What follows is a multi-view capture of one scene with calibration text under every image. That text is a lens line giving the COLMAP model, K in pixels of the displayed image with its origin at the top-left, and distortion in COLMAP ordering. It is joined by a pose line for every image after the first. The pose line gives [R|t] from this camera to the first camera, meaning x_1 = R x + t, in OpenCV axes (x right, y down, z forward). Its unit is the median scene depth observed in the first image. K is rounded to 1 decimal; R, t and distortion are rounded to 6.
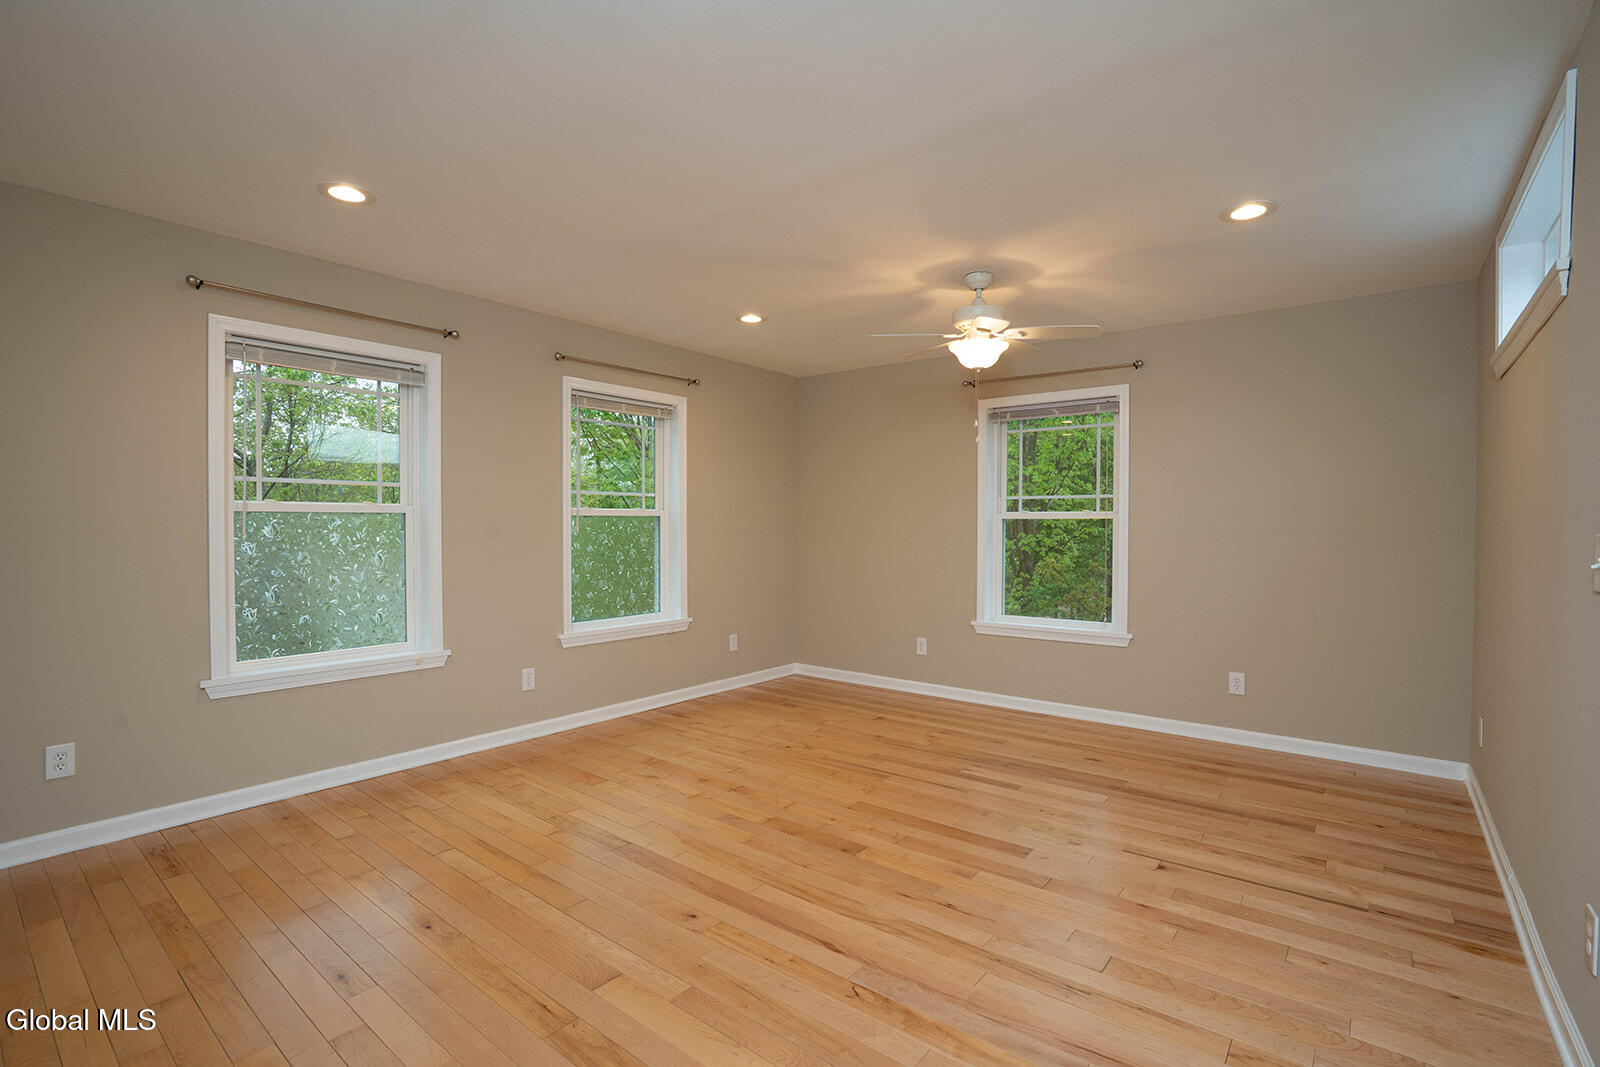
lens RADIAL K [[736.8, 0, 800.0], [0, 736.8, 533.5], [0, 0, 1]] dist [-0.067556, 0.026906]
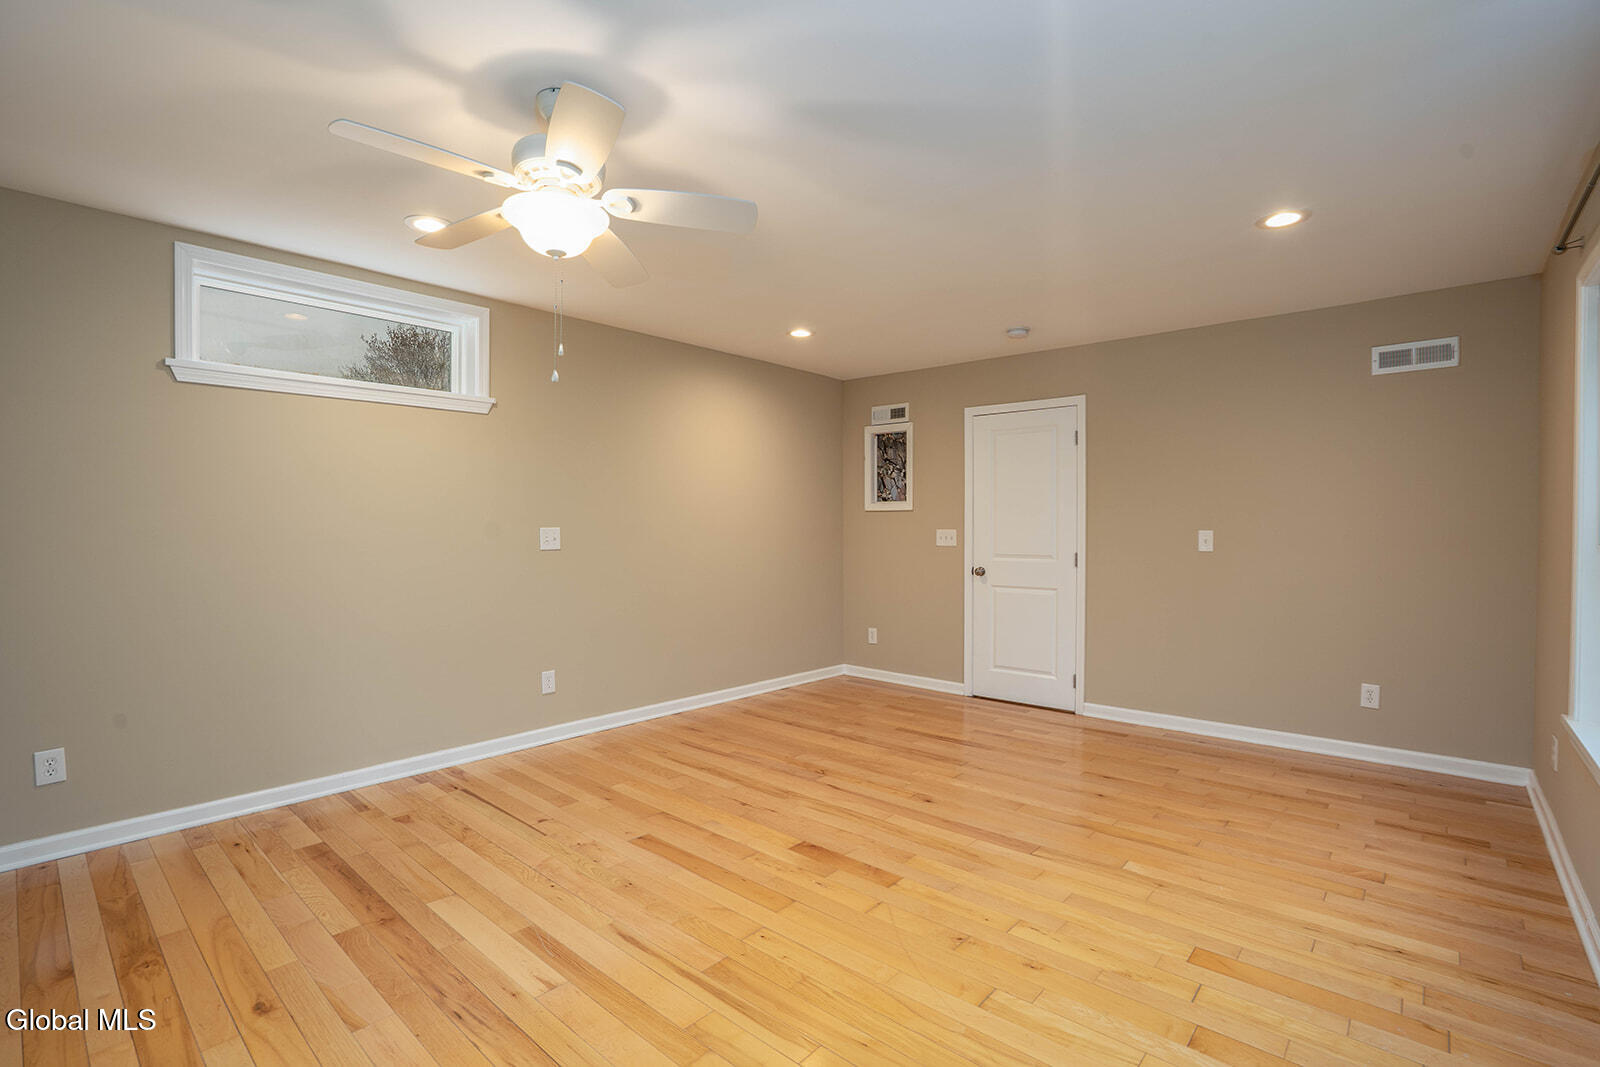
lens RADIAL K [[736.8, 0, 800.0], [0, 736.8, 533.5], [0, 0, 1]] dist [-0.067556, 0.026906]
pose [[-0.998252, -0.006479, 0.058739, 0.016323], [-0.005183, 0.999740, 0.022202, -0.019624], [-0.058868, 0.021859, -0.998026, 1.535454]]
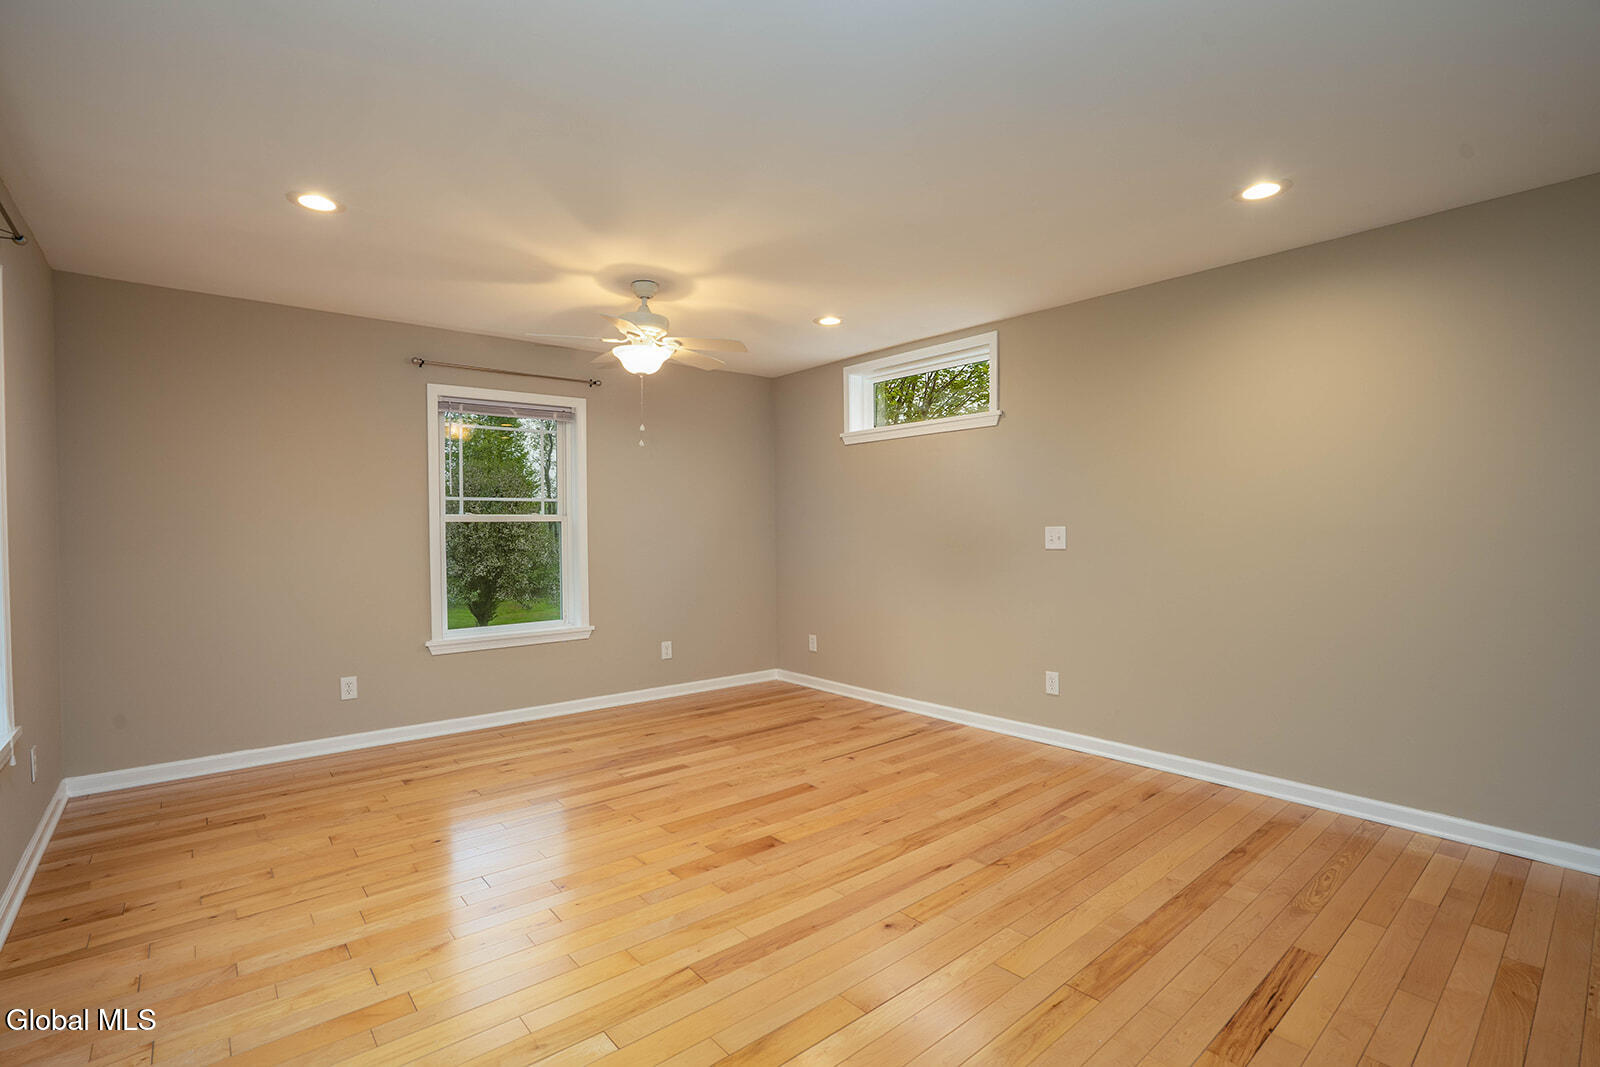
lens RADIAL K [[736.8, 0, 800.0], [0, 736.8, 533.5], [0, 0, 1]] dist [-0.067556, 0.026906]
pose [[0.198225, -0.015159, 0.980039, -0.708067], [0.019398, 0.999745, 0.011540, -0.011236], [-0.979965, 0.016724, 0.198468, 0.573050]]
